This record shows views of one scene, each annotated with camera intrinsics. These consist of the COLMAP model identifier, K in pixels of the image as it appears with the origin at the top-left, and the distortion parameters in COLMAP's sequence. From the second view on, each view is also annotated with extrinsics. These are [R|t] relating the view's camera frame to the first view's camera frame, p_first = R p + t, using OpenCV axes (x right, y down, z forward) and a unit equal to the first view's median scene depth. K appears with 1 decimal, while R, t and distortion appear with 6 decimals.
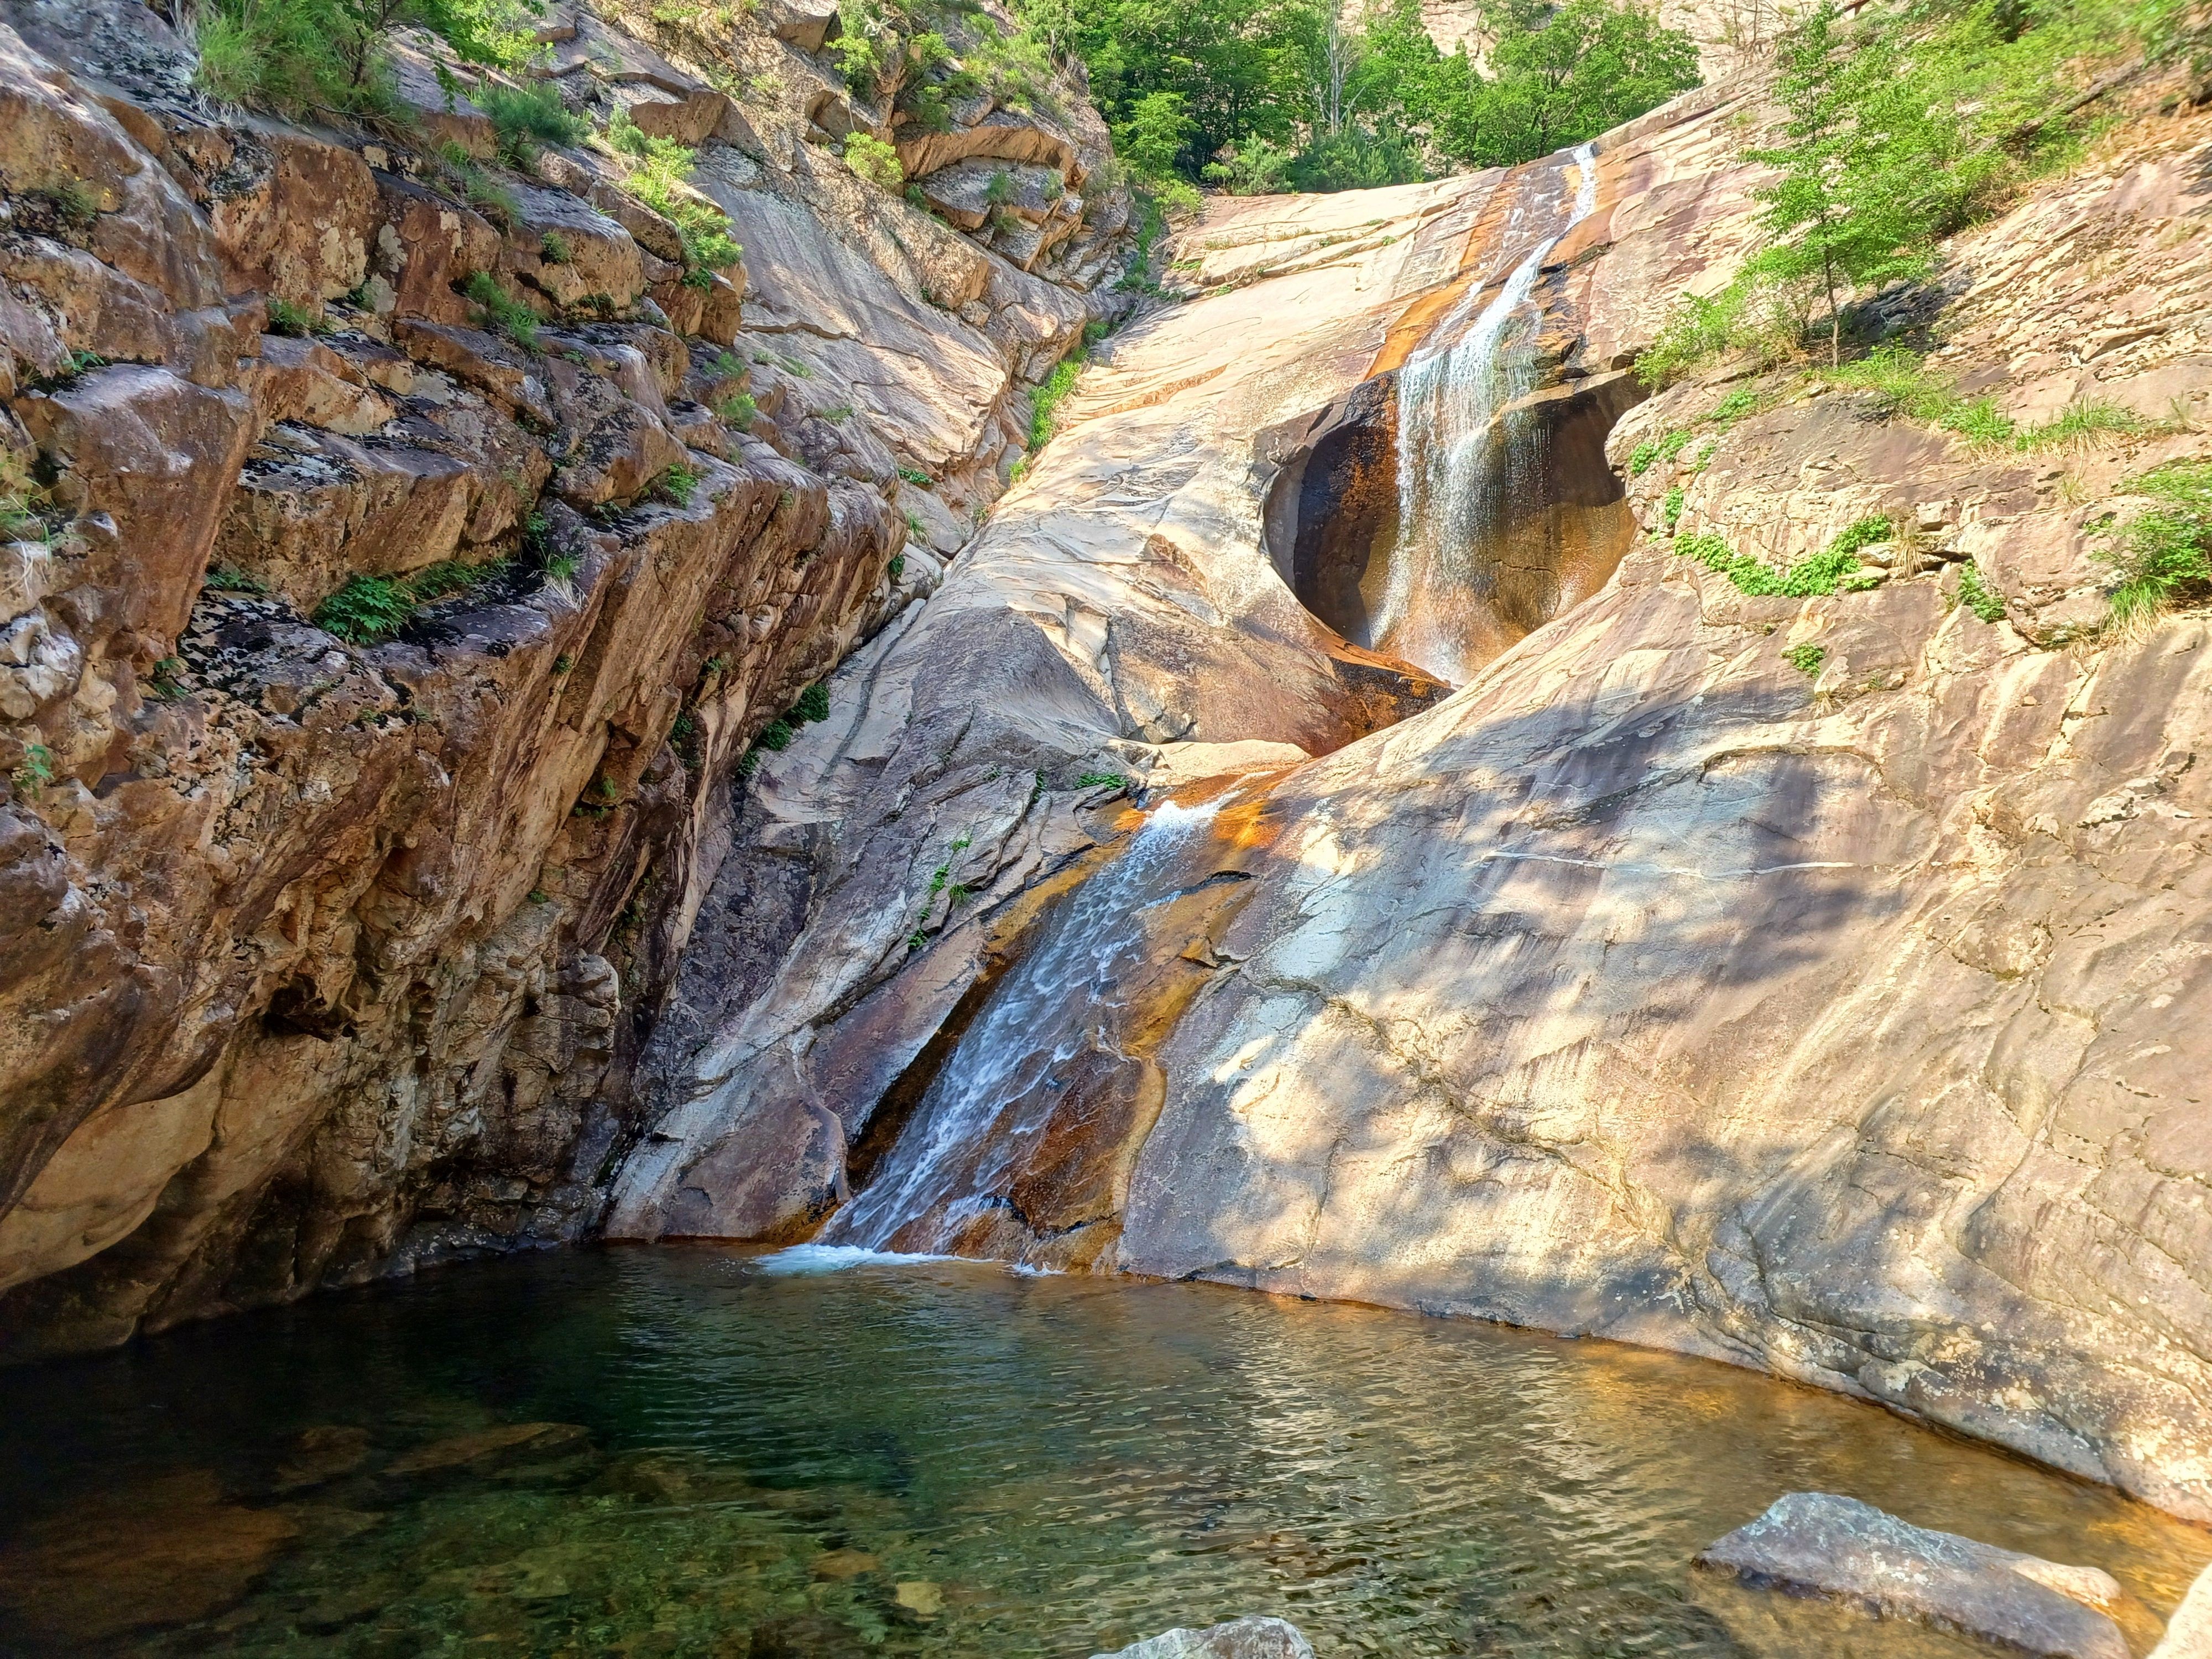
lens RADIAL K [[1463.6, 0, 1067.7], [0, 1463.6, 831.2], [0, 0, 1]] dist [0.080169, -0.129938]
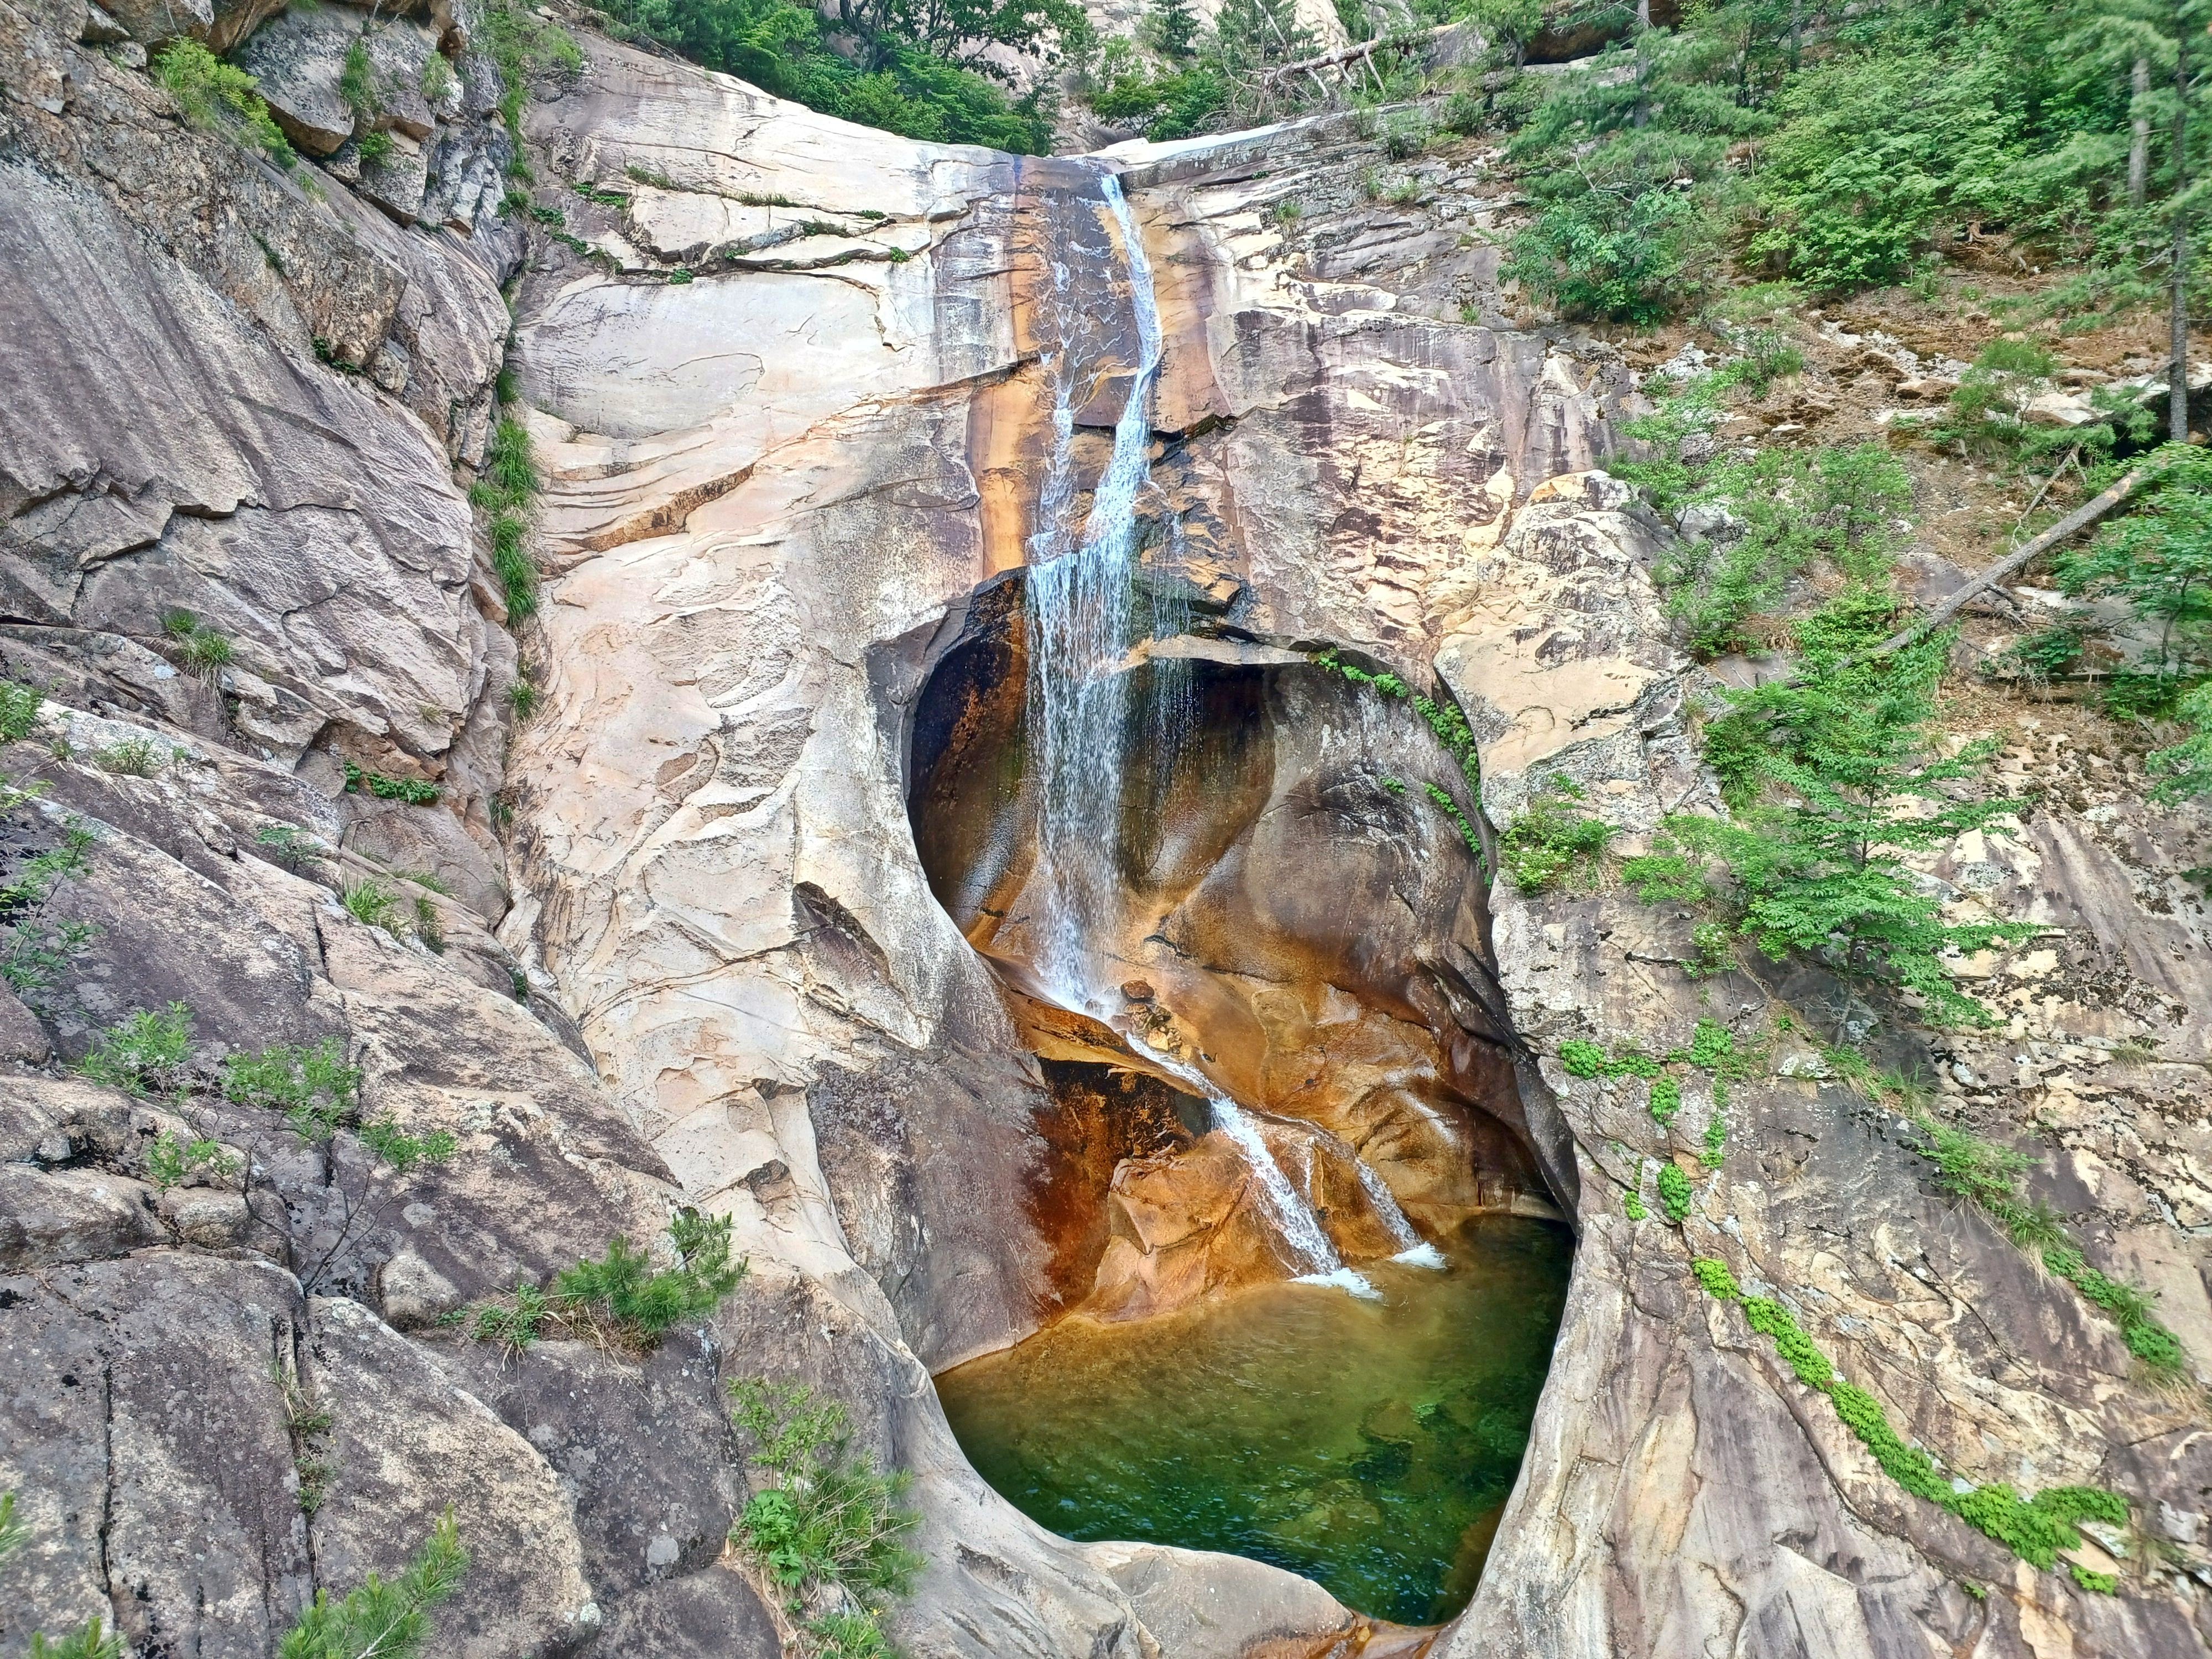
lens RADIAL K [[1463.6, 0, 1067.7], [0, 1463.6, 831.2], [0, 0, 1]] dist [0.080169, -0.129938]
pose [[0.818783, -0.057907, 0.571175, -0.203346], [-0.079257, 0.973972, 0.212360, -0.328374], [-0.568605, -0.219146, 0.792883, 0.318455]]
